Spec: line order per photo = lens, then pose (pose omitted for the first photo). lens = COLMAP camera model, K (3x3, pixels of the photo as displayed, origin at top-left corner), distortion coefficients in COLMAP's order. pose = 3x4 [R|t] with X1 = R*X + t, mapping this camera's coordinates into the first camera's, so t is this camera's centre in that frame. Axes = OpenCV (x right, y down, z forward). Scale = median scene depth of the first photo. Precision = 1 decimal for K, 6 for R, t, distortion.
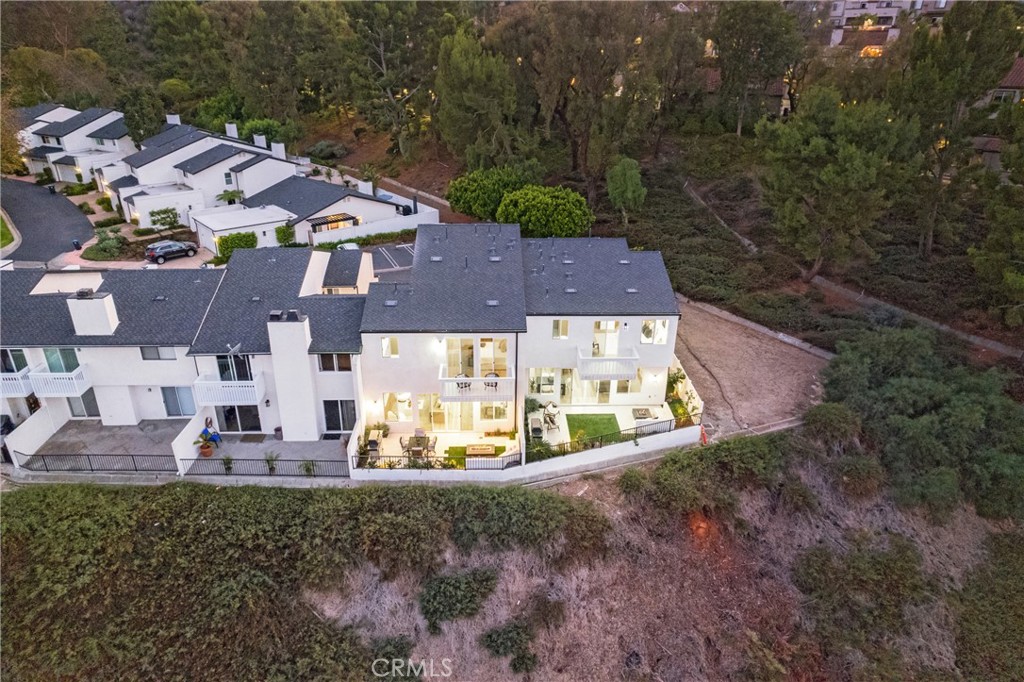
lens RADIAL K [[660.9, 0, 512.0], [0, 660.9, 341.0], [0, 0, 1]] dist [-0.034947, 0.002650]
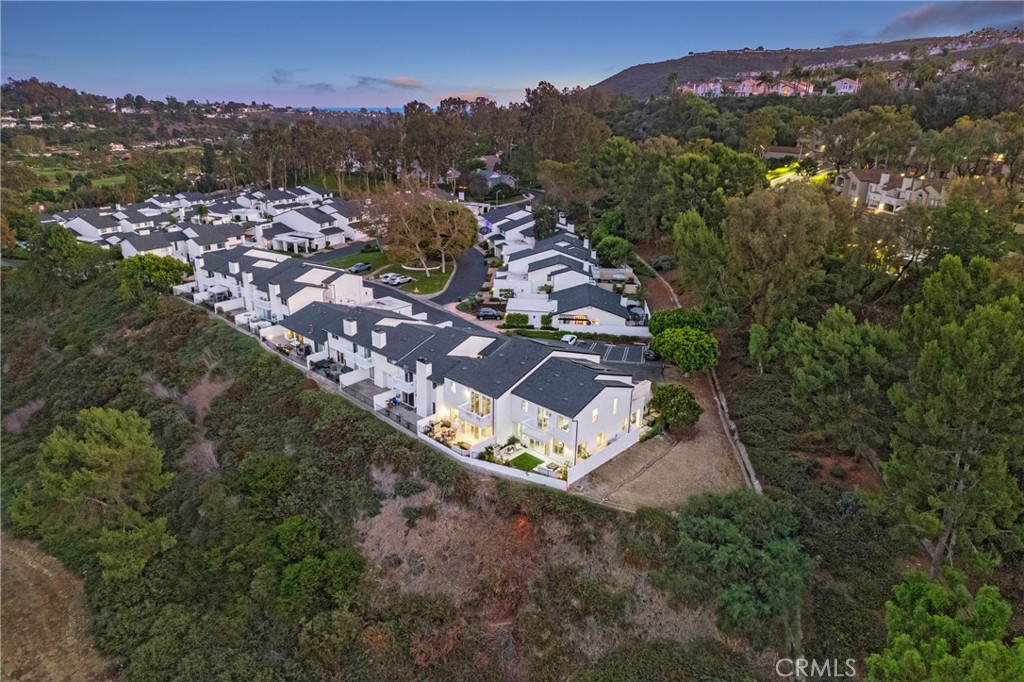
lens RADIAL K [[692.2, 0, 512.4], [0, 692.2, 296.1], [0, 0, 1]] dist [-0.050672, 0.000096]
pose [[0.700162, 0.203683, -0.684314, 1.511206], [-0.307327, 0.951087, -0.031357, -0.275627], [0.644456, 0.232264, 0.728513, -0.643945]]
